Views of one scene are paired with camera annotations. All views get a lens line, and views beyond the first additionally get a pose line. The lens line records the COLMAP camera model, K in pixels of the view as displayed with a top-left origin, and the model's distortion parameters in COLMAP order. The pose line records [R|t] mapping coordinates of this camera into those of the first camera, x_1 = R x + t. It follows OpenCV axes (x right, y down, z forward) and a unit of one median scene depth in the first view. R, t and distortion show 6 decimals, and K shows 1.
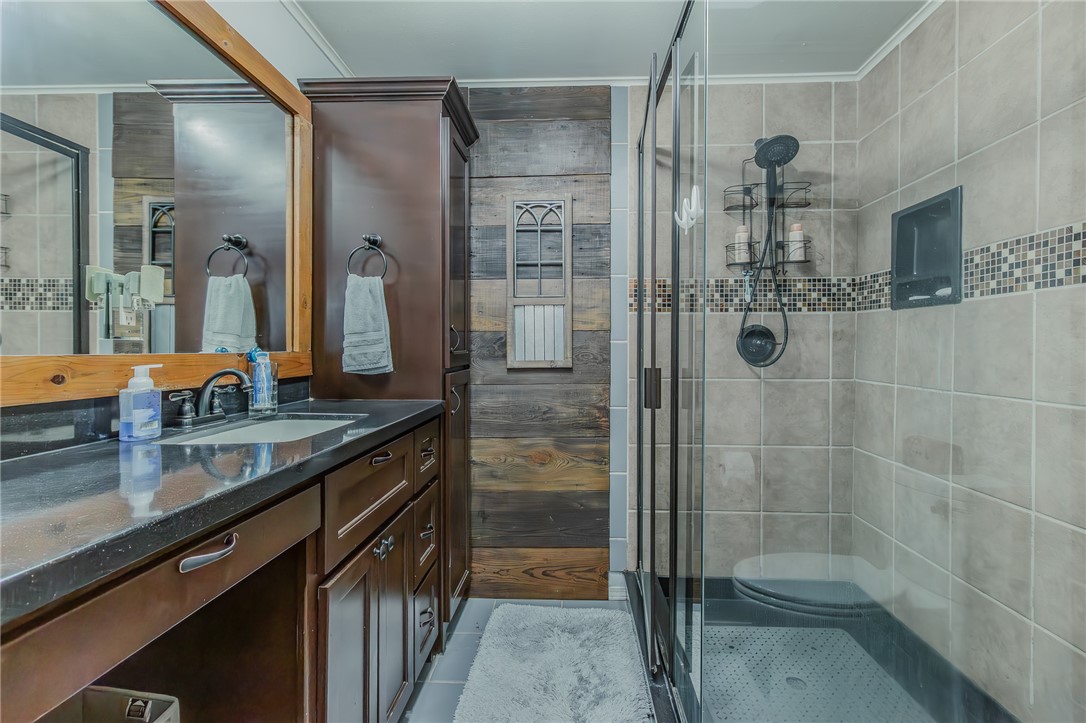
lens RADIAL K [[508.7, 0, 543.7], [0, 508.7, 352.1], [0, 0, 1]] dist [0.004419, -0.001670]
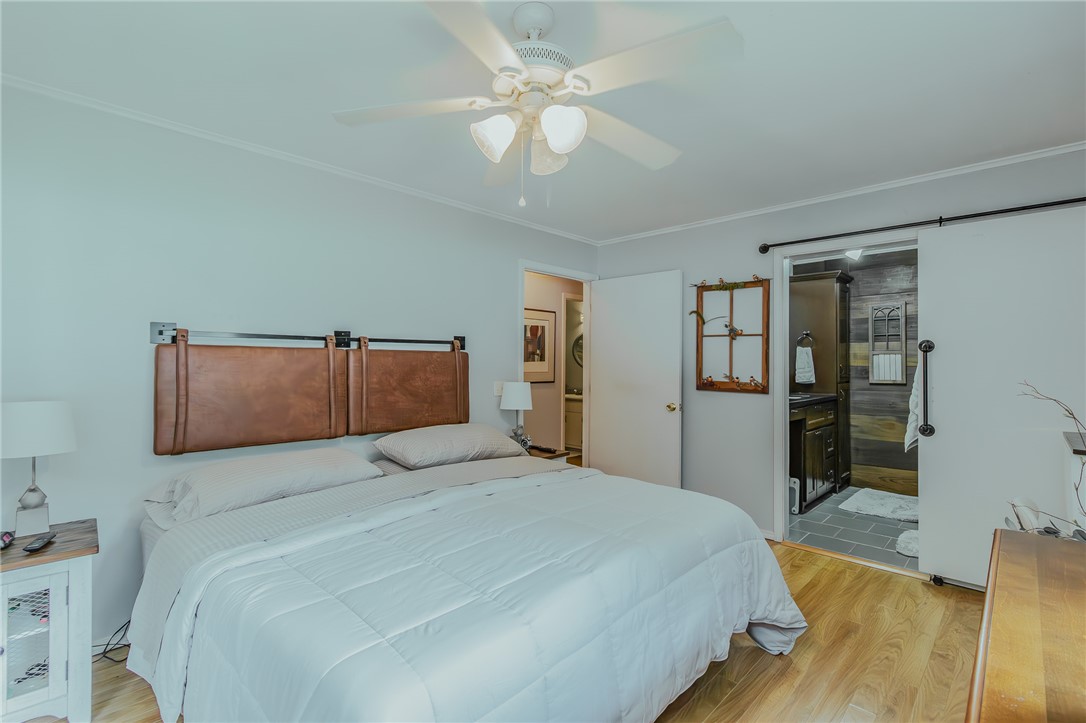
lens RADIAL K [[508.7, 0, 539.6], [0, 508.7, 357.4], [0, 0, 1]] dist [0.004419, -0.001670]
pose [[0.756927, -0.005883, -0.653473, 0.286626], [-0.008498, 0.999786, -0.018844, -0.025291], [0.653444, 0.019817, 0.756715, -1.581486]]
